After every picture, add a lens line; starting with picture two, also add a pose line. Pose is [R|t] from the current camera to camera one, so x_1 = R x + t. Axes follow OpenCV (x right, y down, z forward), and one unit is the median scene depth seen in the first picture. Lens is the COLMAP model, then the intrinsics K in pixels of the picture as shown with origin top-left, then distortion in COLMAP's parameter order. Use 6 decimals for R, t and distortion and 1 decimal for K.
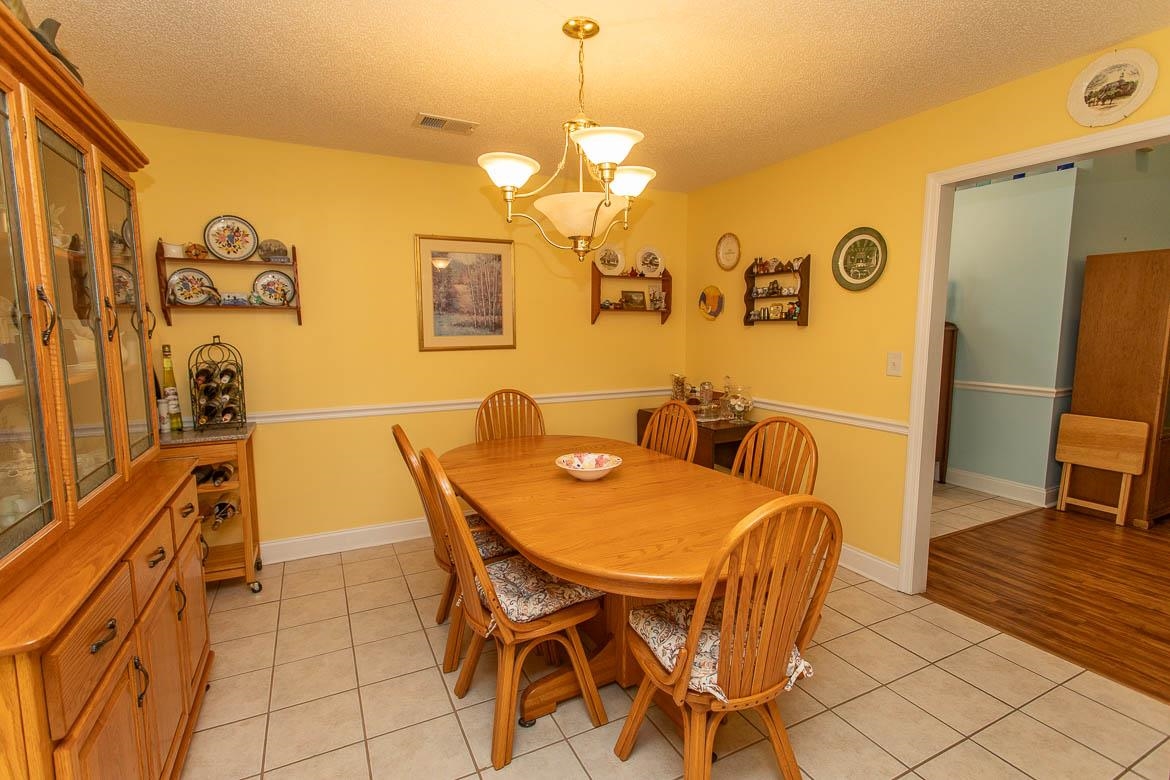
lens RADIAL K [[552.4, 0, 584.3], [0, 552.4, 392.5], [0, 0, 1]] dist [-0.001660, 0.001131]
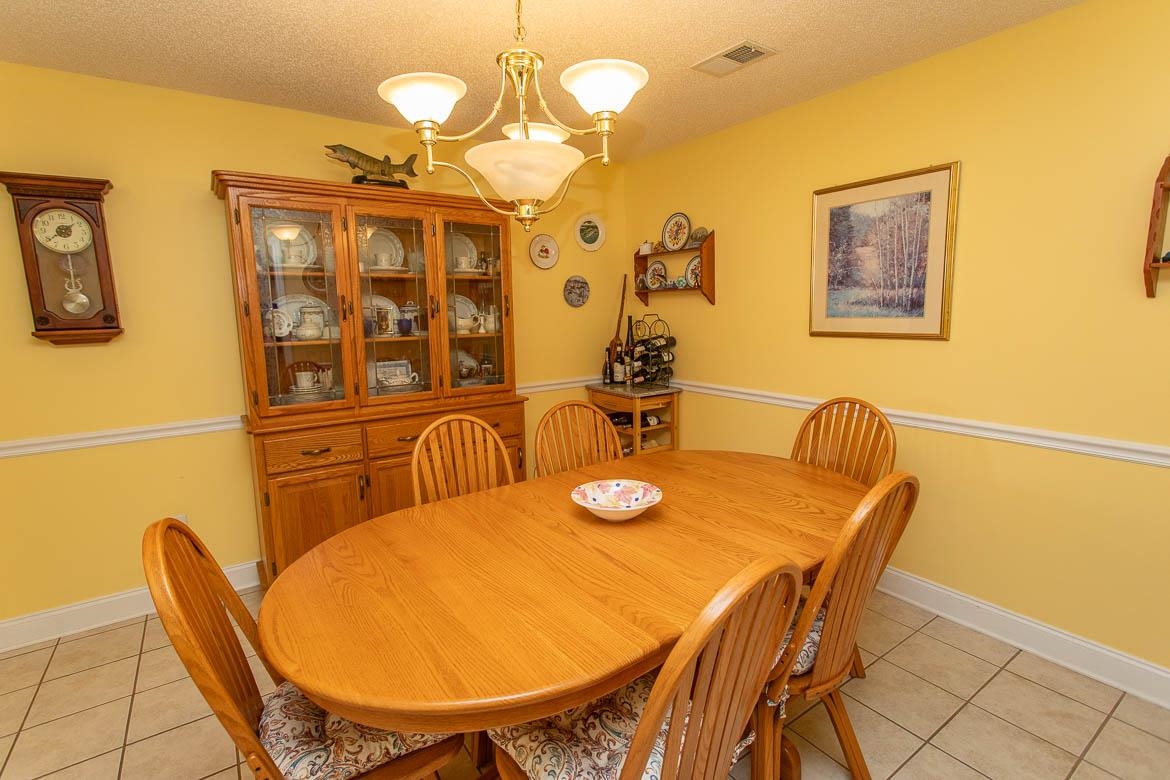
lens RADIAL K [[552.4, 0, 583.4], [0, 552.4, 386.4], [0, 0, 1]] dist [-0.001660, 0.001131]
pose [[0.133069, 0.142631, -0.980790, 0.466028], [-0.104320, 0.986109, 0.129251, -0.071334], [0.985601, 0.085117, 0.146099, 0.554060]]
